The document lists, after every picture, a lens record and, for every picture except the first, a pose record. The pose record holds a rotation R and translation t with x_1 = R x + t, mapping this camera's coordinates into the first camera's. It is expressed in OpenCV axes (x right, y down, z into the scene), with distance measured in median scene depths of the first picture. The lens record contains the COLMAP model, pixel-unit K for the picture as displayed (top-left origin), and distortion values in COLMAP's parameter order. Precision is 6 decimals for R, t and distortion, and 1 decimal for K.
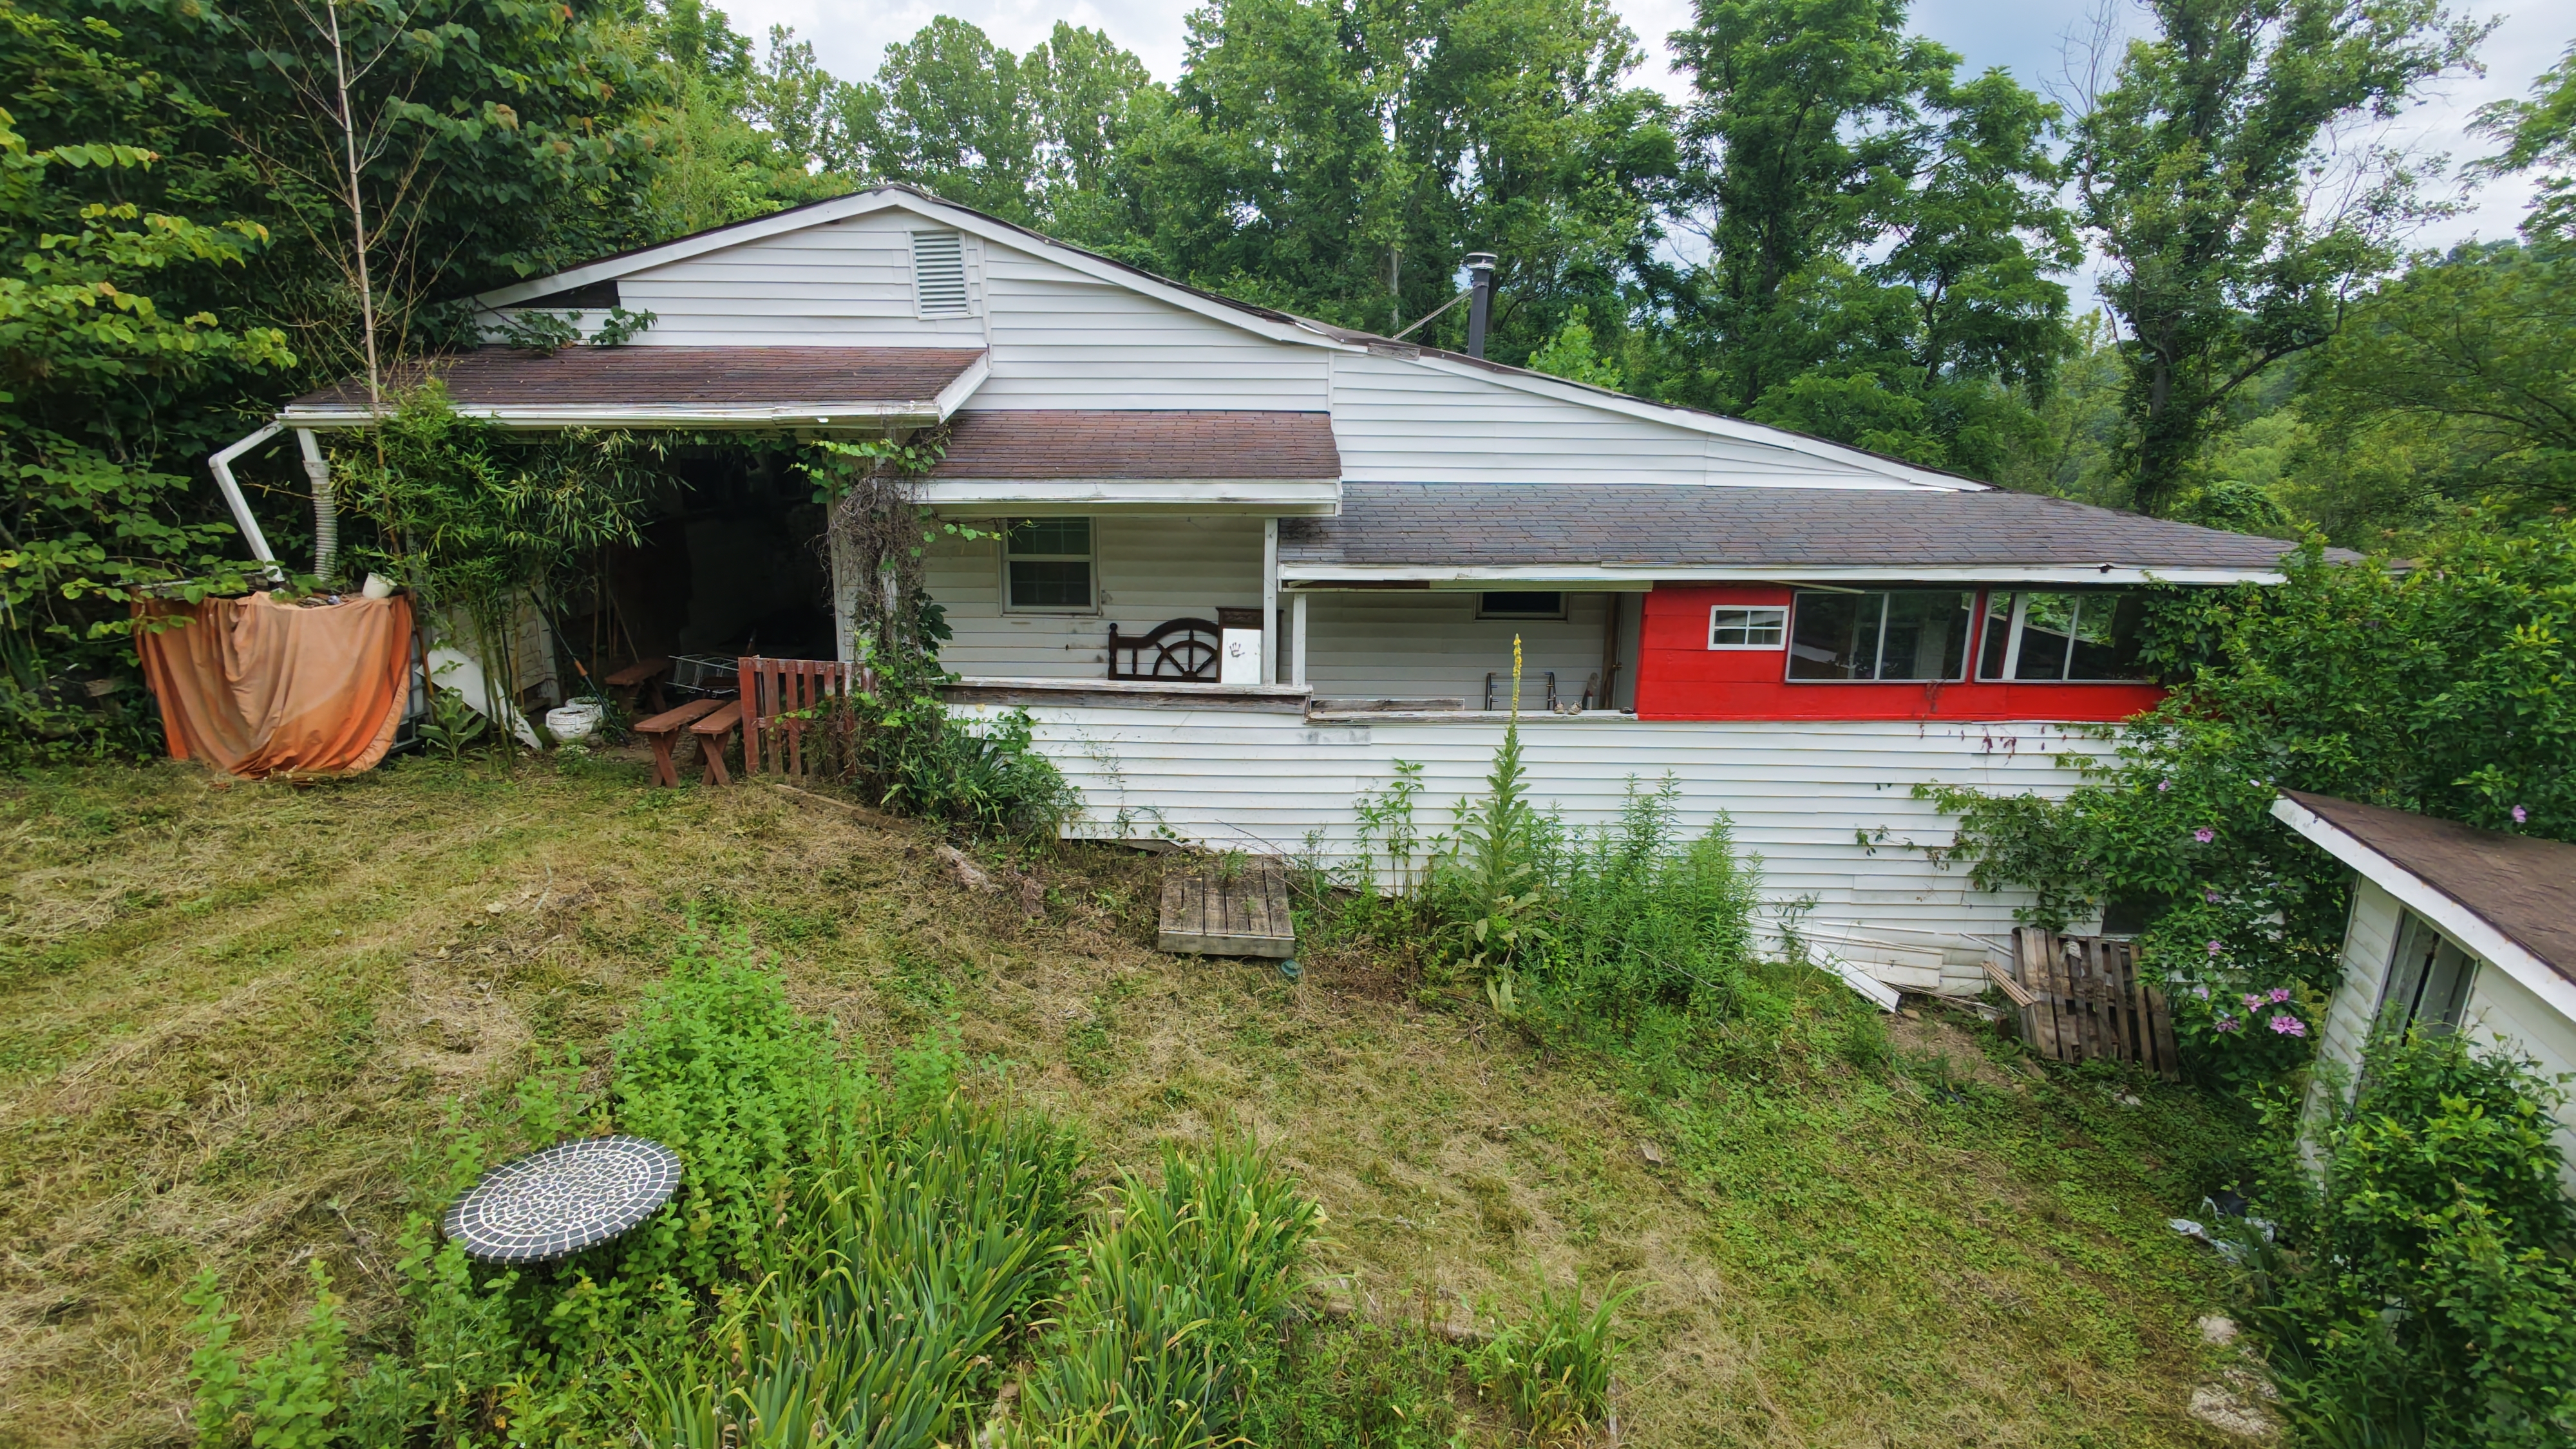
lens RADIAL K [[1219.1, 0, 1282.0], [0, 1219.1, 731.3], [0, 0, 1]] dist [0.001011, 0.000501]
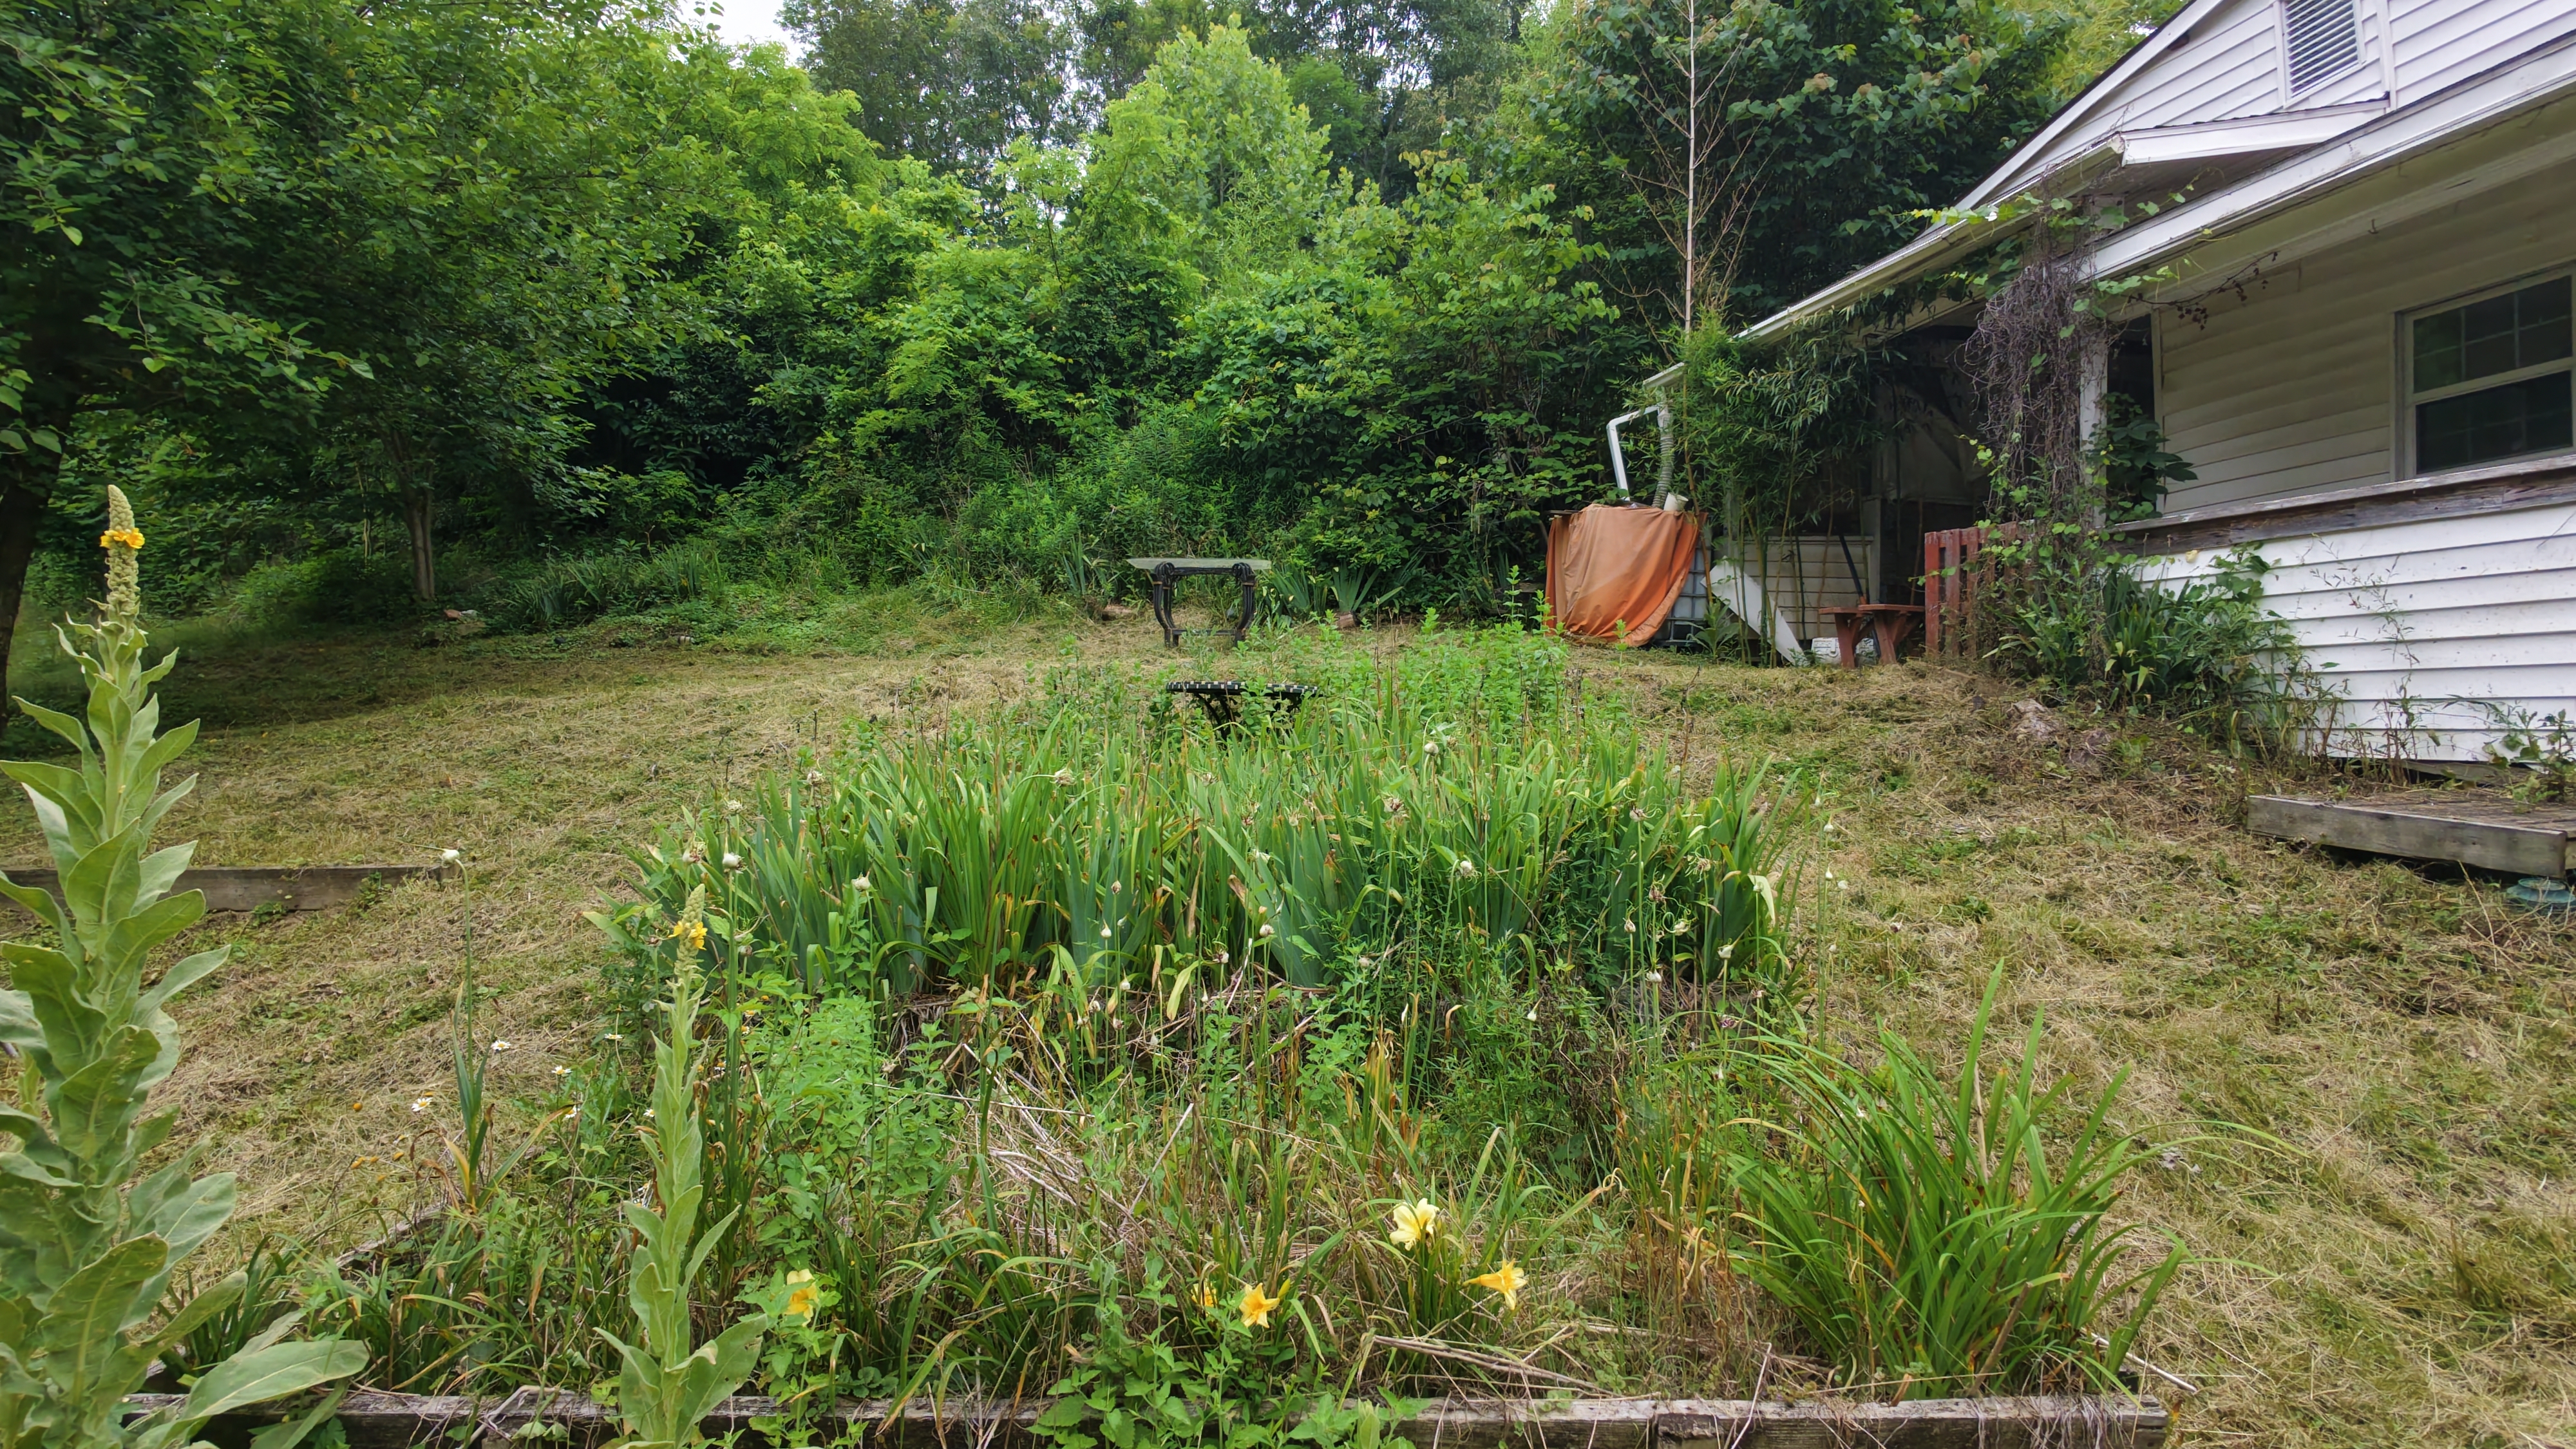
lens RADIAL K [[1219.1, 0, 1285.4], [0, 1219.1, 724.3], [0, 0, 1]] dist [0.001011, 0.000501]
pose [[0.234169, -0.013610, -0.972101, 0.312074], [-0.234360, 0.969624, -0.070030, 0.248274], [0.943525, 0.244220, 0.223867, 0.390070]]
